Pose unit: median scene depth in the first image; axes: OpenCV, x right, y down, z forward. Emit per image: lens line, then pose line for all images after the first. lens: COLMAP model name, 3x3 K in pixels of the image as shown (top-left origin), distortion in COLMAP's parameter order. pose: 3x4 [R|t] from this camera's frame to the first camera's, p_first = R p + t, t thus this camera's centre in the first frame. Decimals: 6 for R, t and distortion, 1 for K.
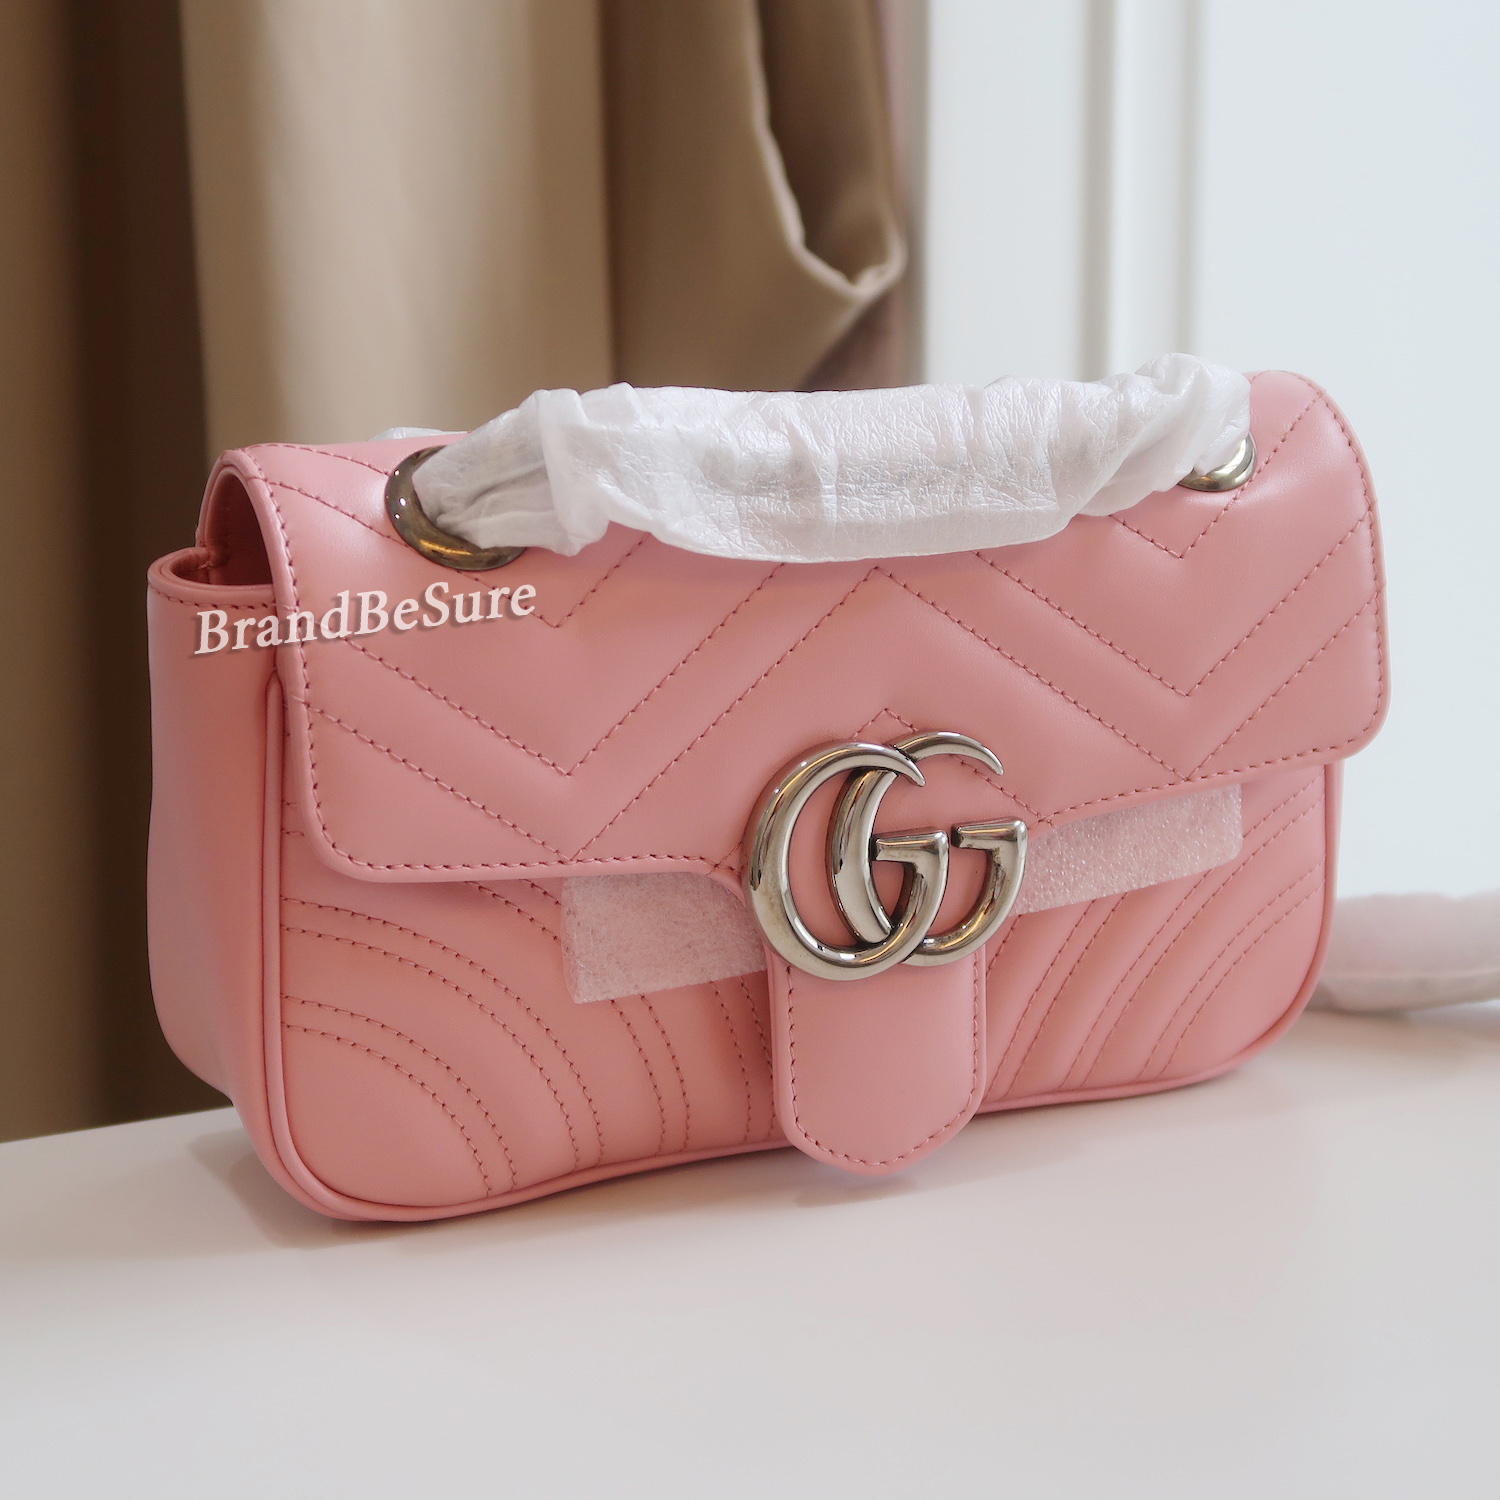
lens RADIAL K [[3910.6, 0, 750.0], [0, 3910.6, 750.0], [0, 0, 1]] dist [0.024917, -0.387683]
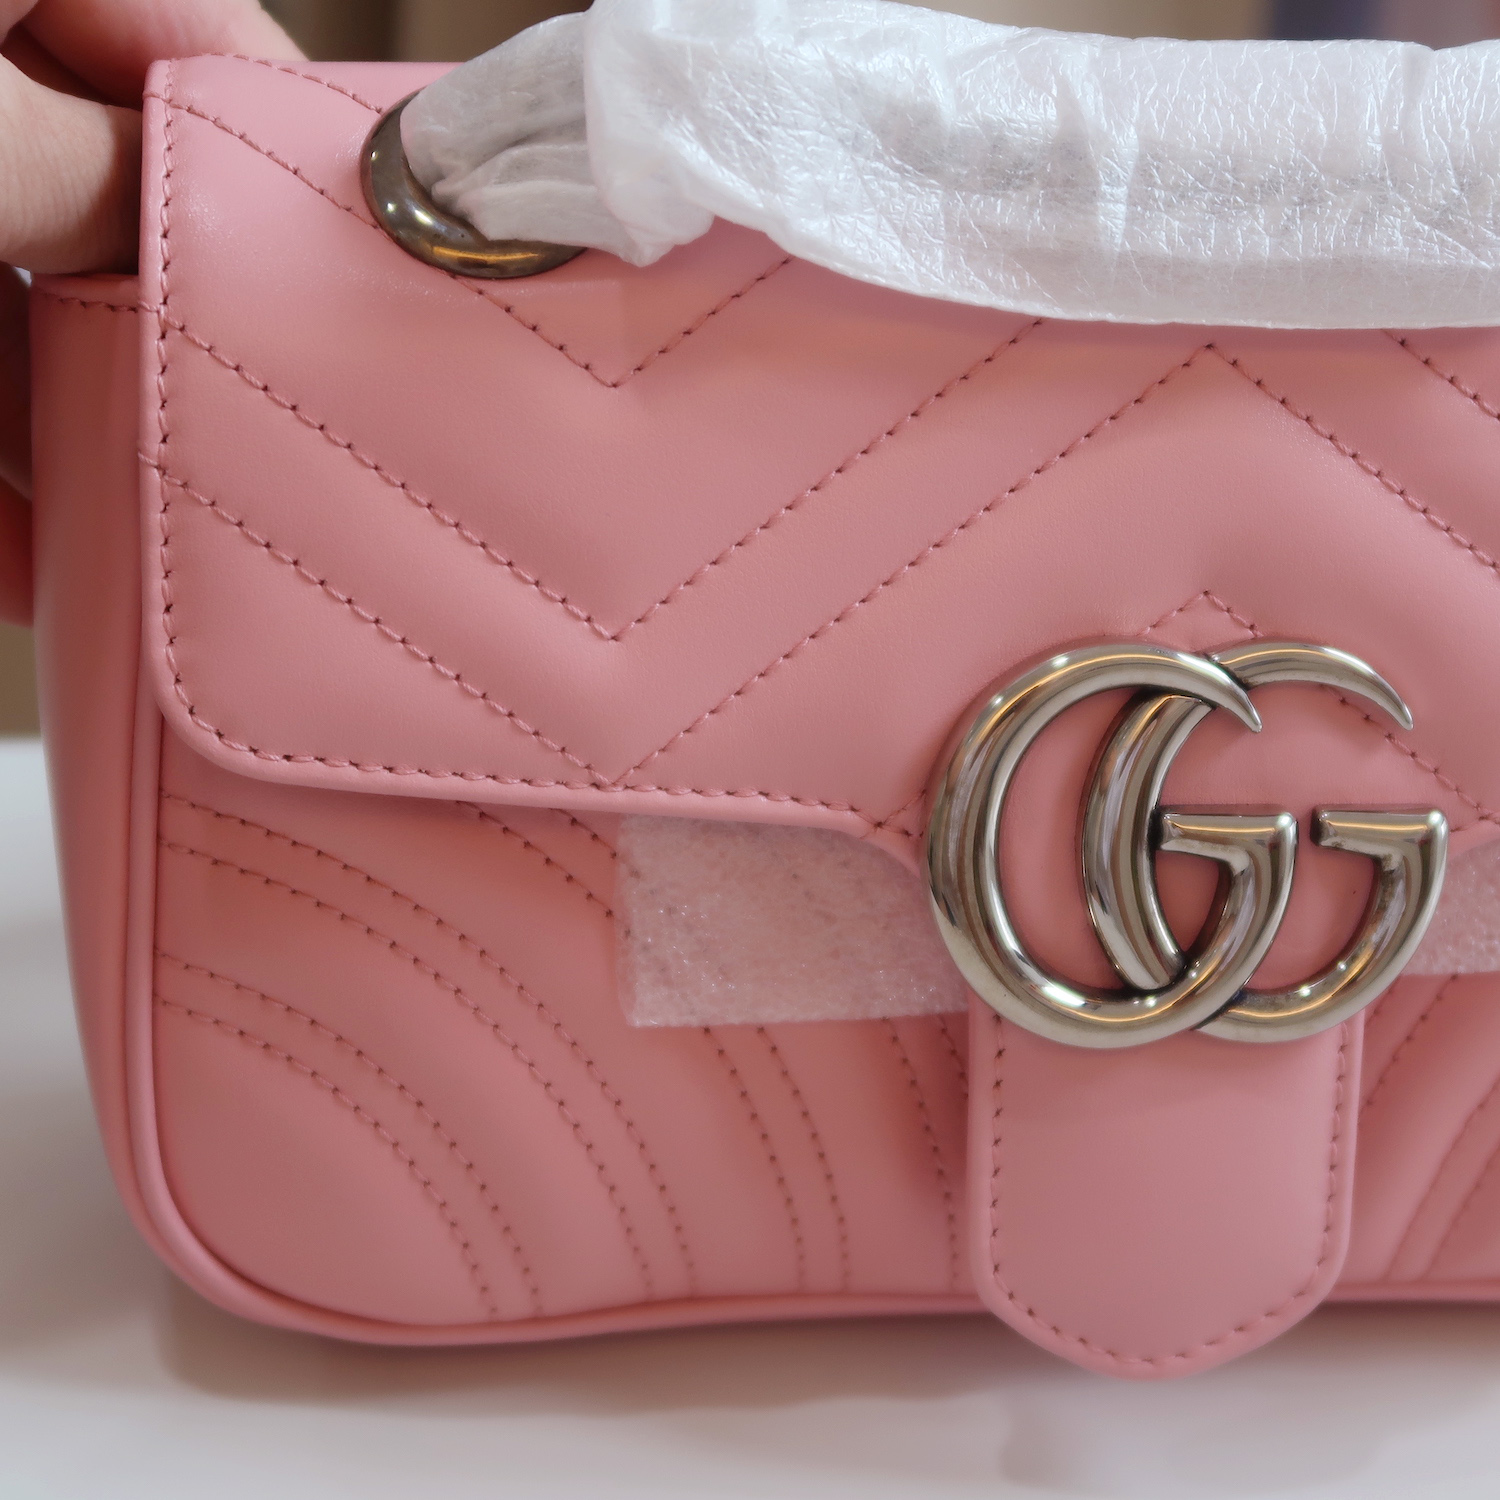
lens RADIAL K [[3910.6, 0, 750.0], [0, 3910.6, 750.0], [0, 0, 1]] dist [0.024917, -0.387683]
pose [[0.951979, 0.108871, -0.286154, 0.142132], [-0.108547, 0.993945, 0.017045, 0.010511], [0.286277, 0.014835, 0.958032, 0.433385]]
